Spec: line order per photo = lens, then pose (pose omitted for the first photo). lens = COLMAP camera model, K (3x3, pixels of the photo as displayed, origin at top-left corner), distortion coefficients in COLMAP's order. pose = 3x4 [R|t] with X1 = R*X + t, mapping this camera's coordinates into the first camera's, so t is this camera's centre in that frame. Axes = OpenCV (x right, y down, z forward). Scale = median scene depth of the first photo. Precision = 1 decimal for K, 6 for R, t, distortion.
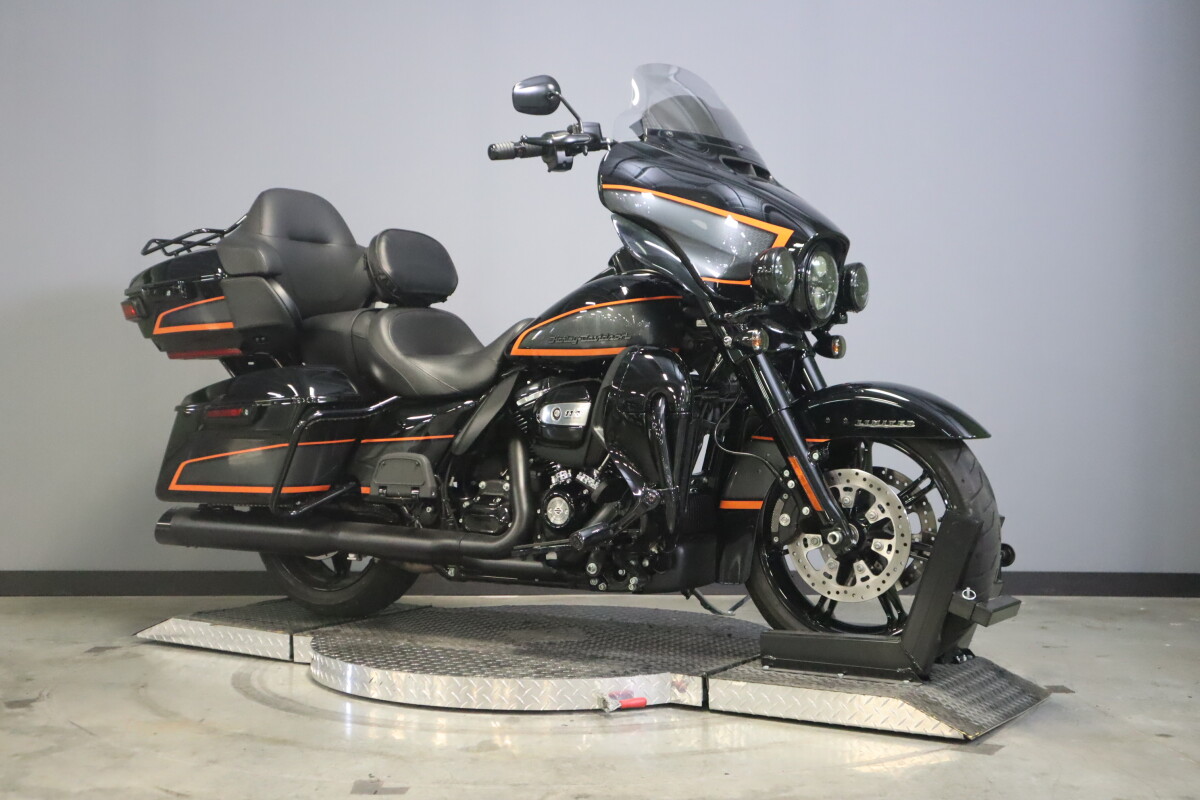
lens RADIAL K [[1454.5, 0, 600.0], [0, 1454.5, 400.0], [0, 0, 1]] dist [0.075297, 0.009009]
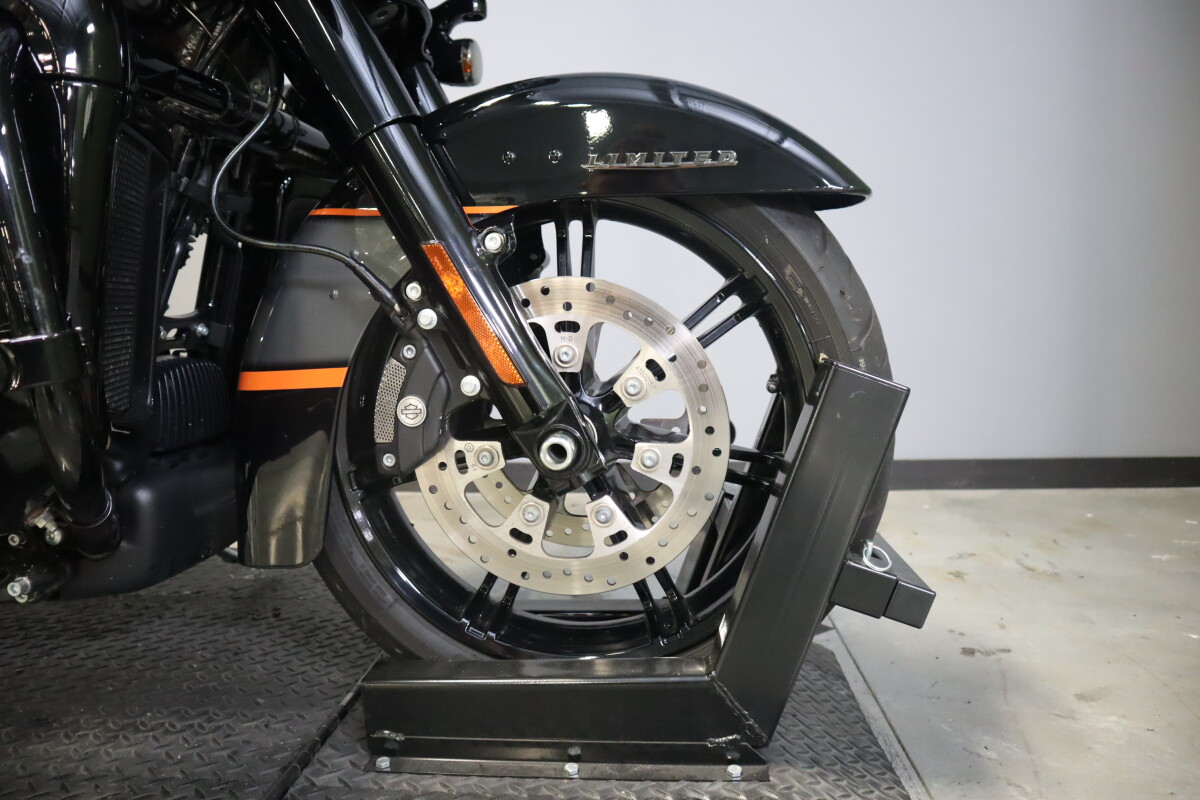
lens RADIAL K [[849.5, 0, 600.0], [0, 849.5, 400.0], [0, 0, 1]] dist [-0.043976, 0.000651]
pose [[0.889947, -0.065508, 0.451334, 0.068790], [0.017846, 0.993874, 0.109066, 0.055261], [-0.455714, -0.089008, 0.885665, 0.774941]]
